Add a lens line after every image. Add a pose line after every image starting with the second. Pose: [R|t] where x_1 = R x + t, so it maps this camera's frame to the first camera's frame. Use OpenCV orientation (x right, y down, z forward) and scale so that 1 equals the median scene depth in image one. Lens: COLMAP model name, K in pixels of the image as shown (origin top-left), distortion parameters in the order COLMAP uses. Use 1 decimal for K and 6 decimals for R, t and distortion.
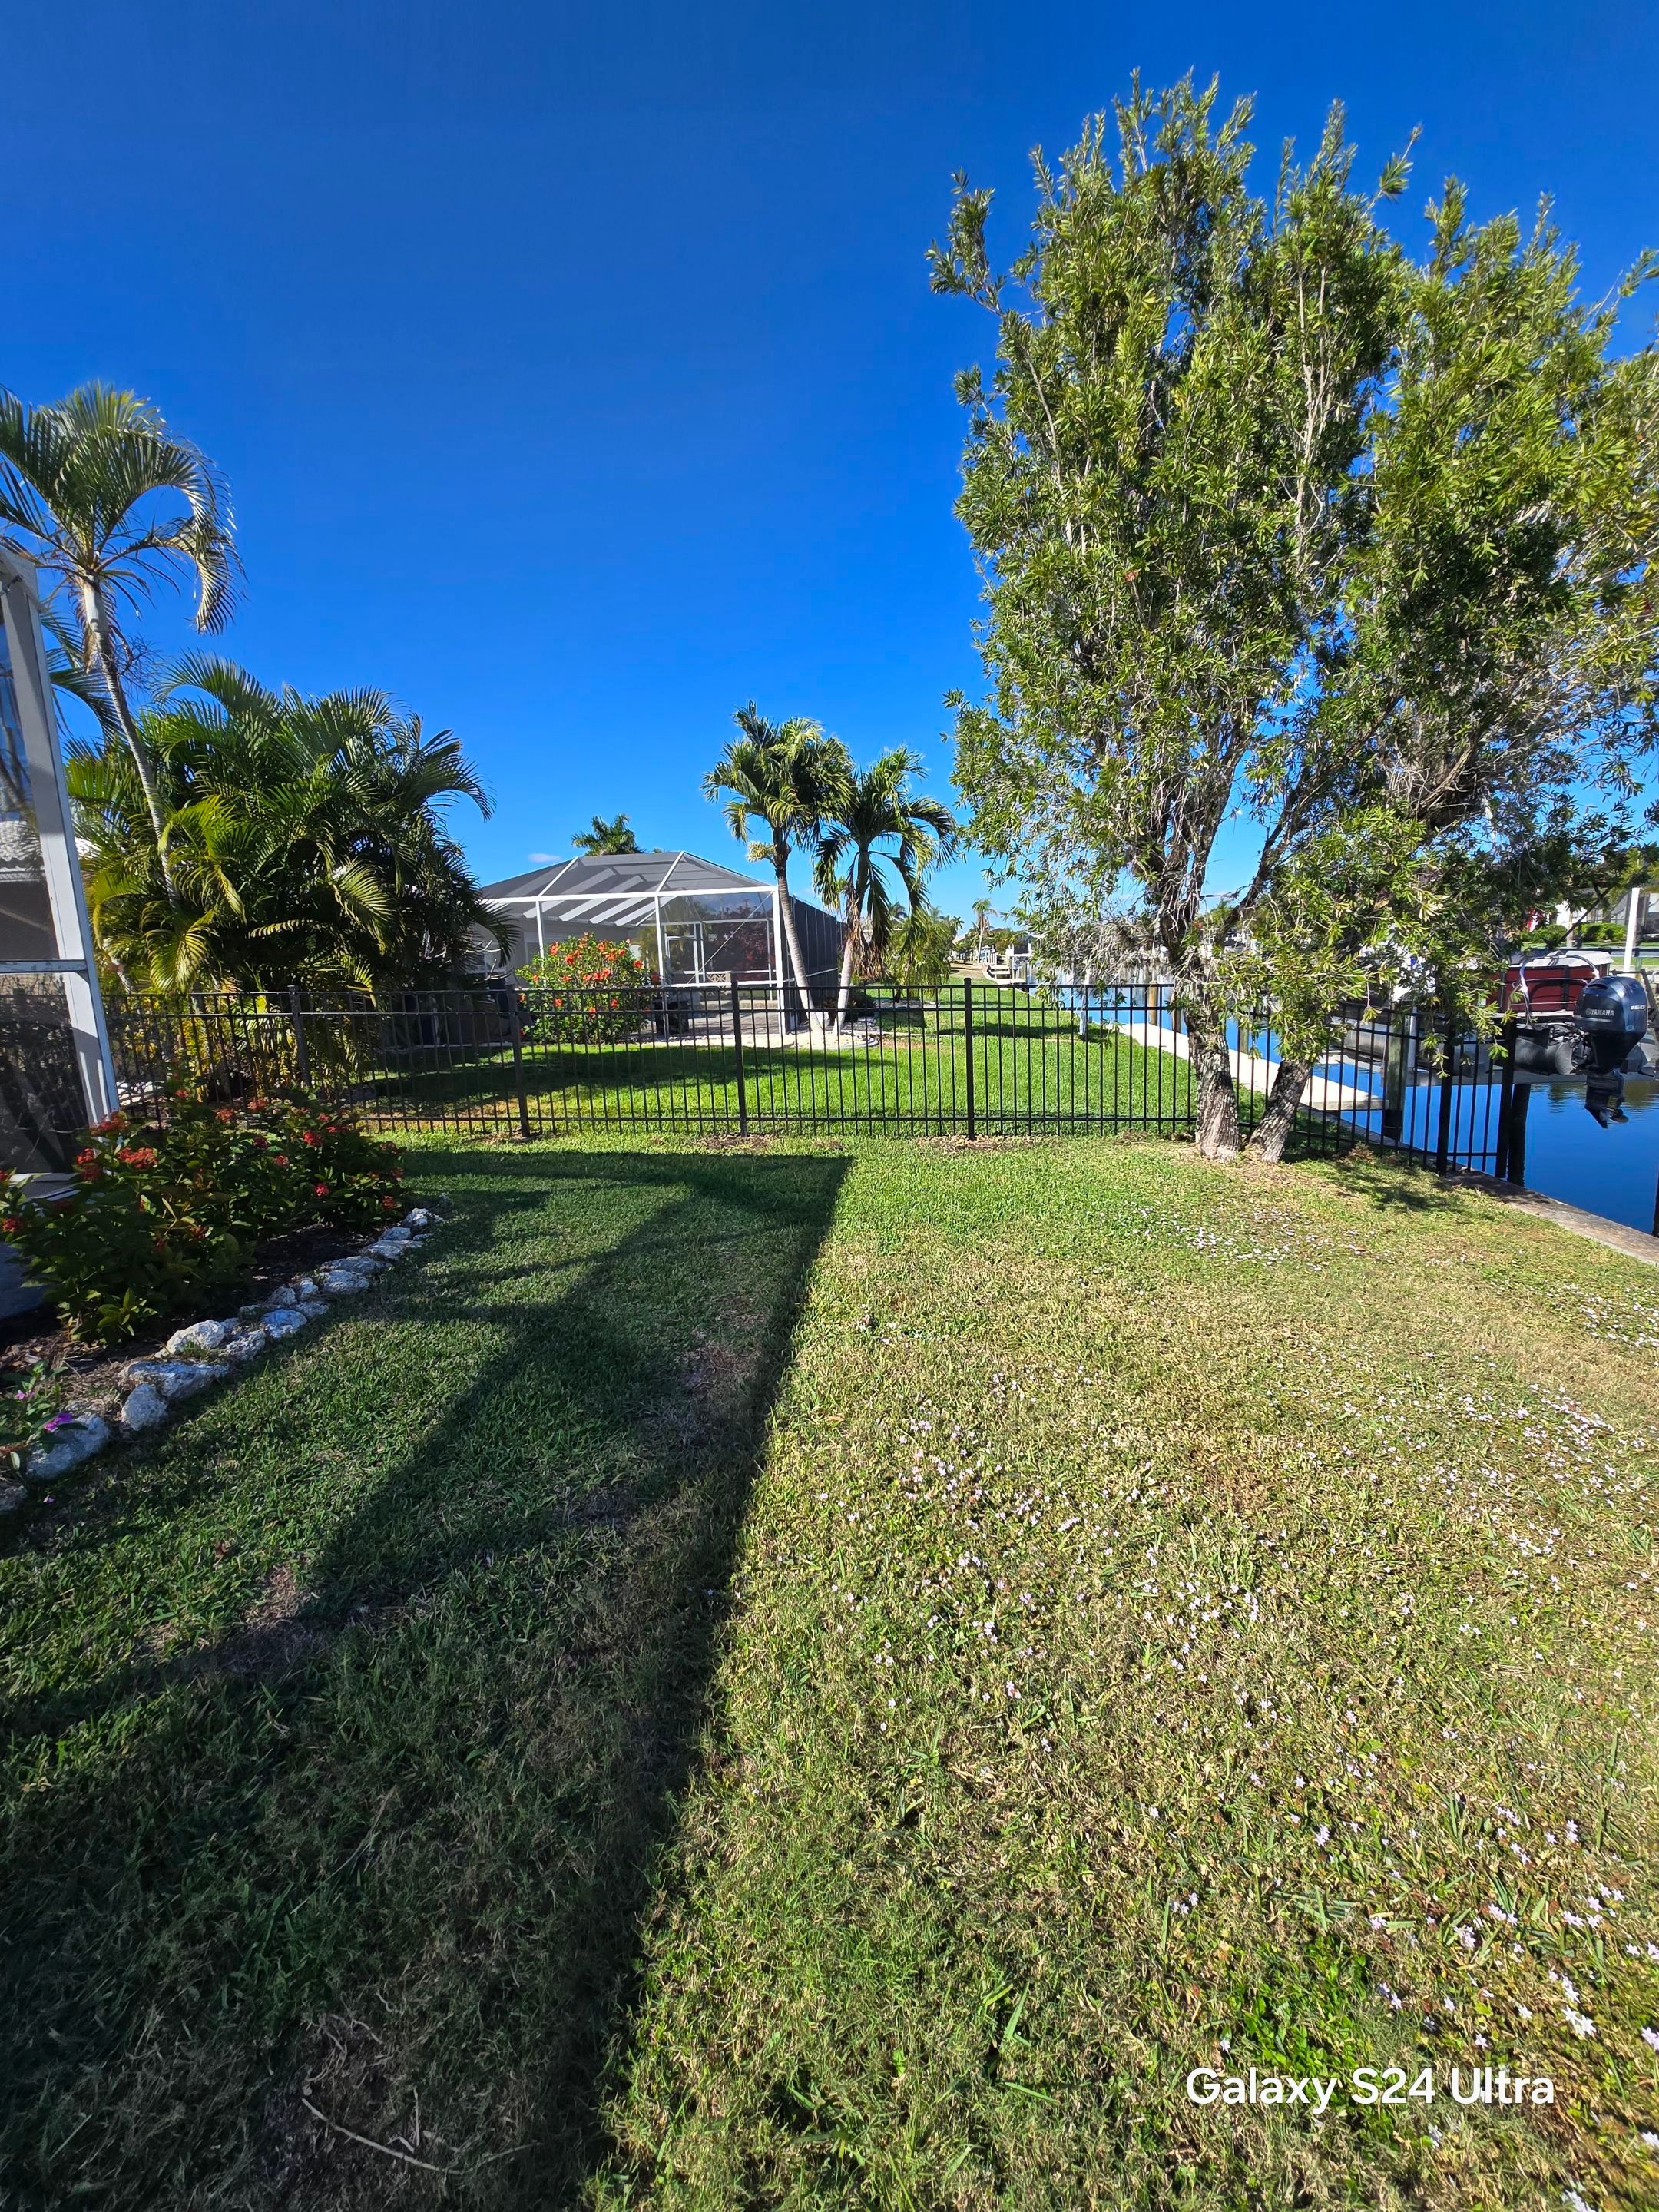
lens RADIAL K [[900.6, 0, 829.8], [0, 900.6, 1103.0], [0, 0, 1]] dist [-0.006919, 0.001968]
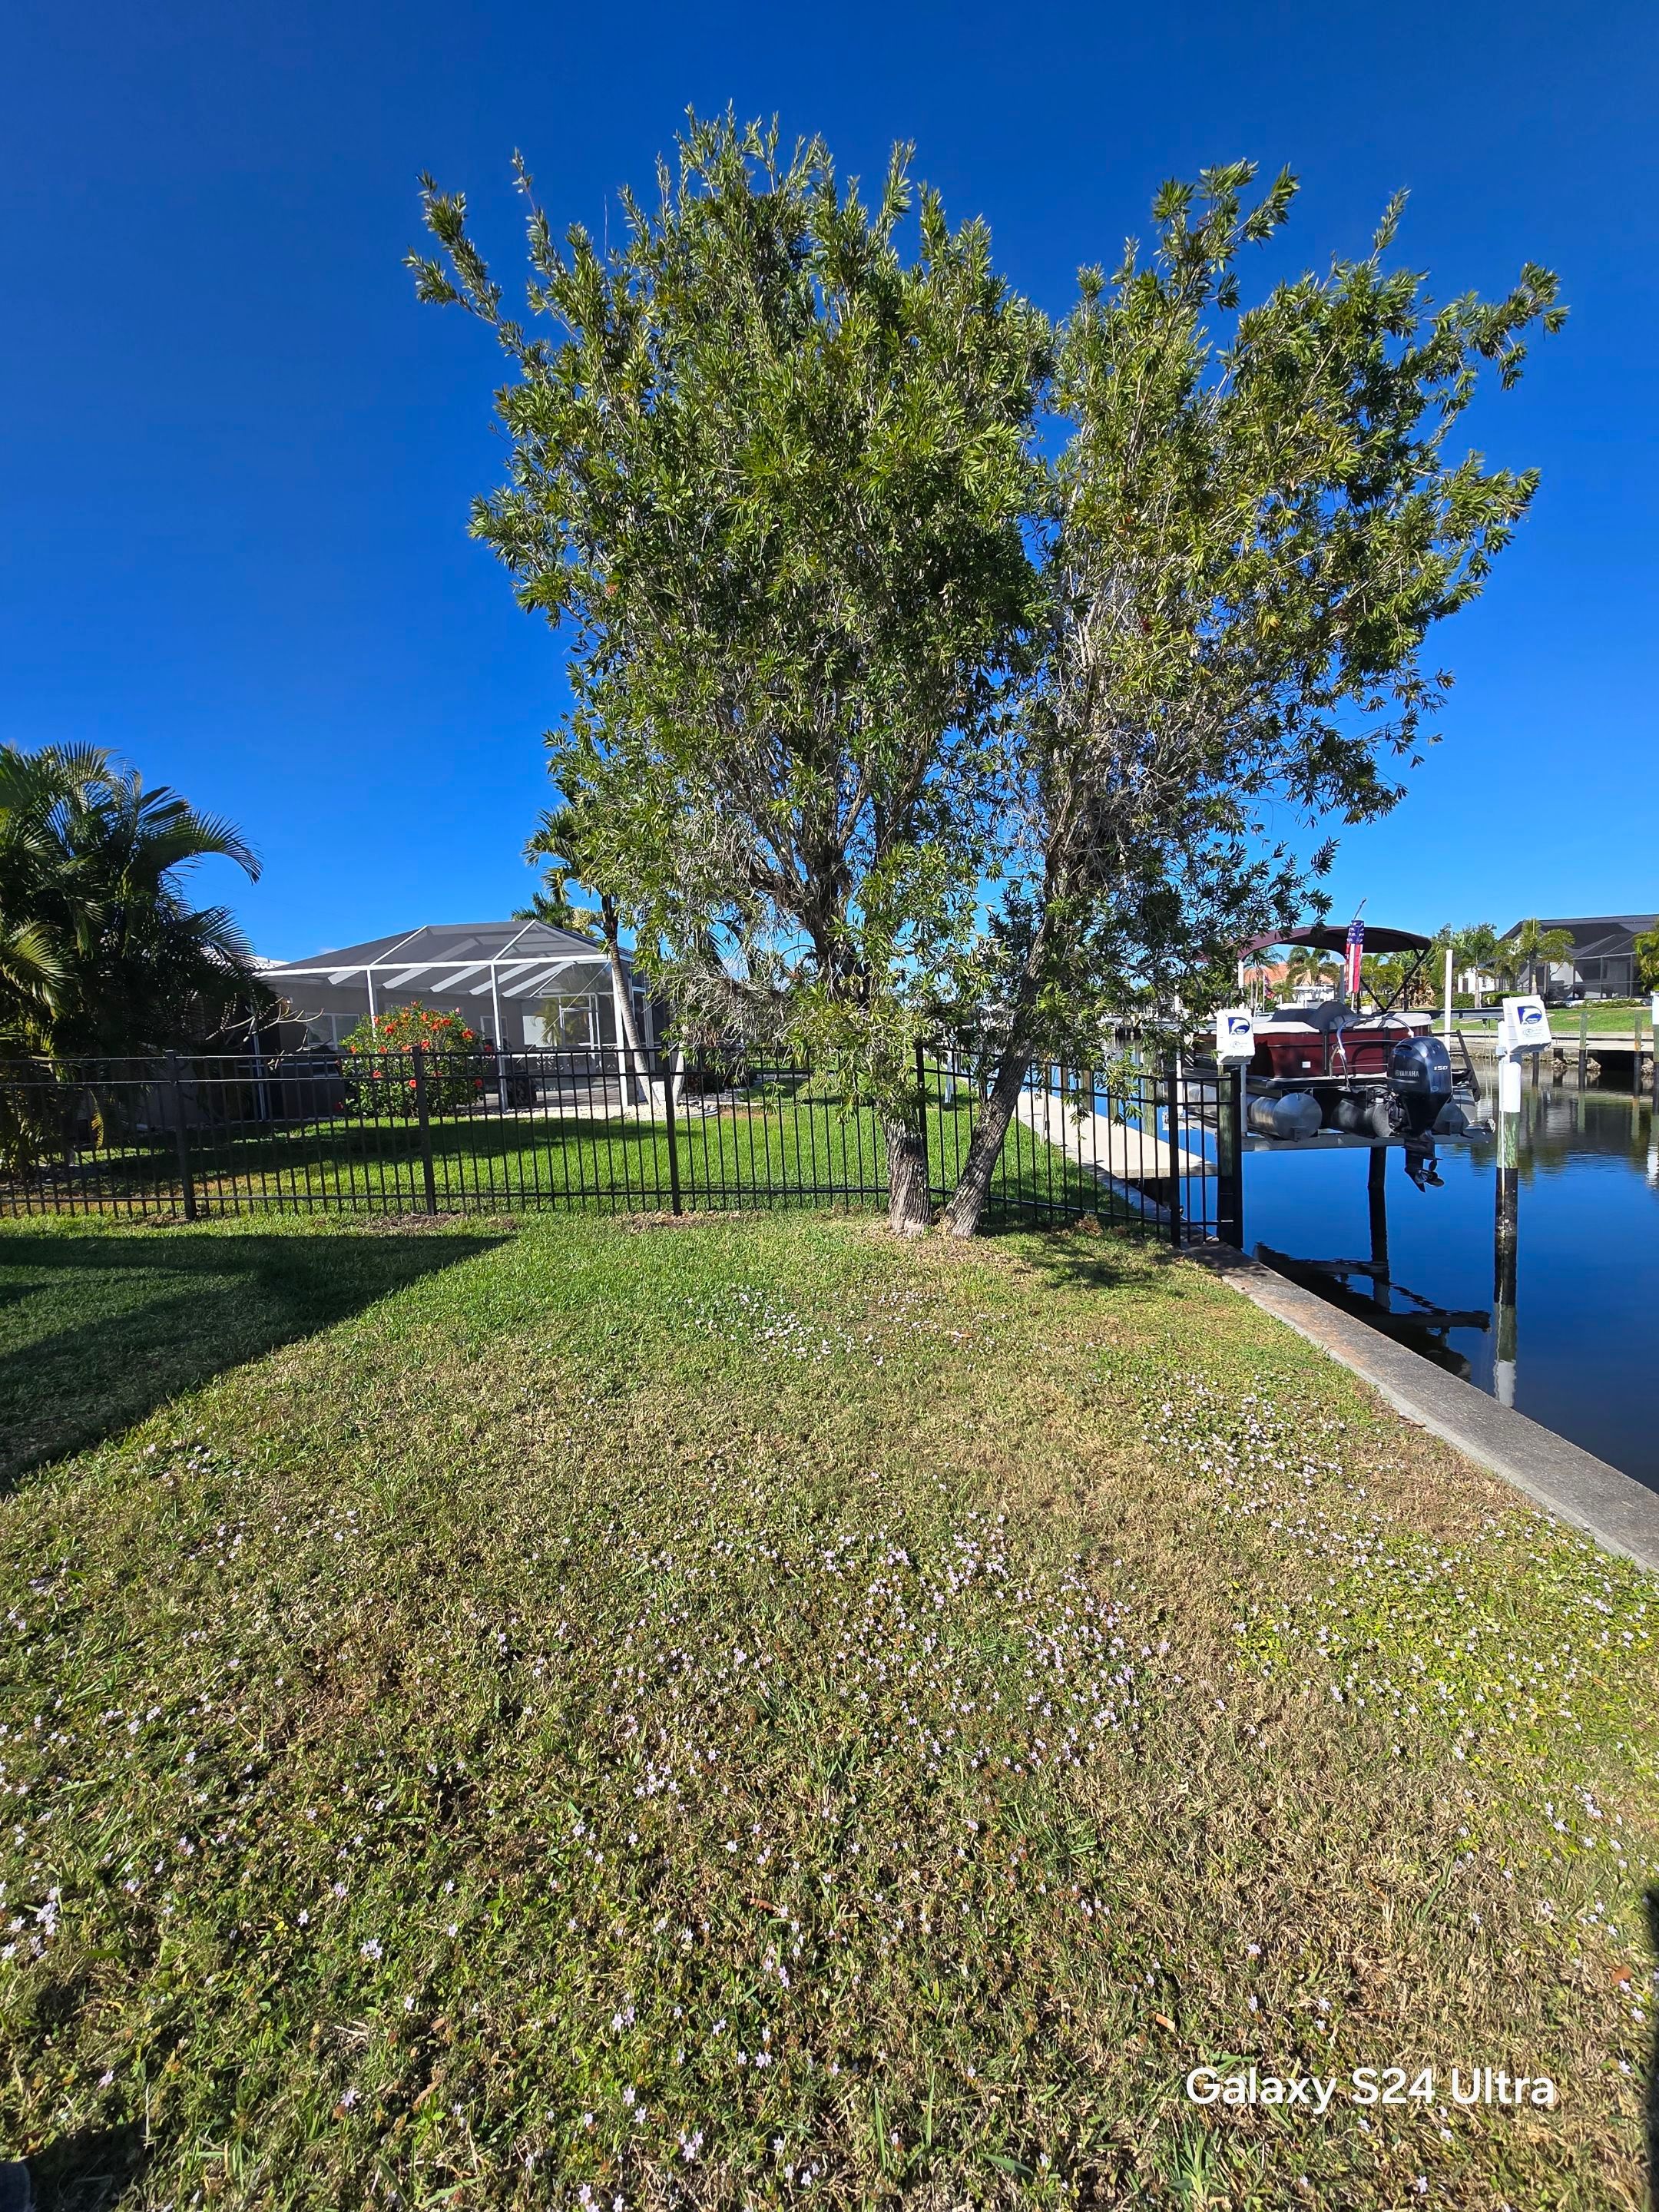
lens RADIAL K [[900.6, 0, 824.6], [0, 900.6, 1102.9], [0, 0, 1]] dist [-0.006919, 0.001968]
pose [[0.999164, -0.009349, 0.039798, 0.338219], [0.012497, 0.996749, -0.079597, 0.001937], [-0.038925, 0.080028, 0.996032, 0.086869]]
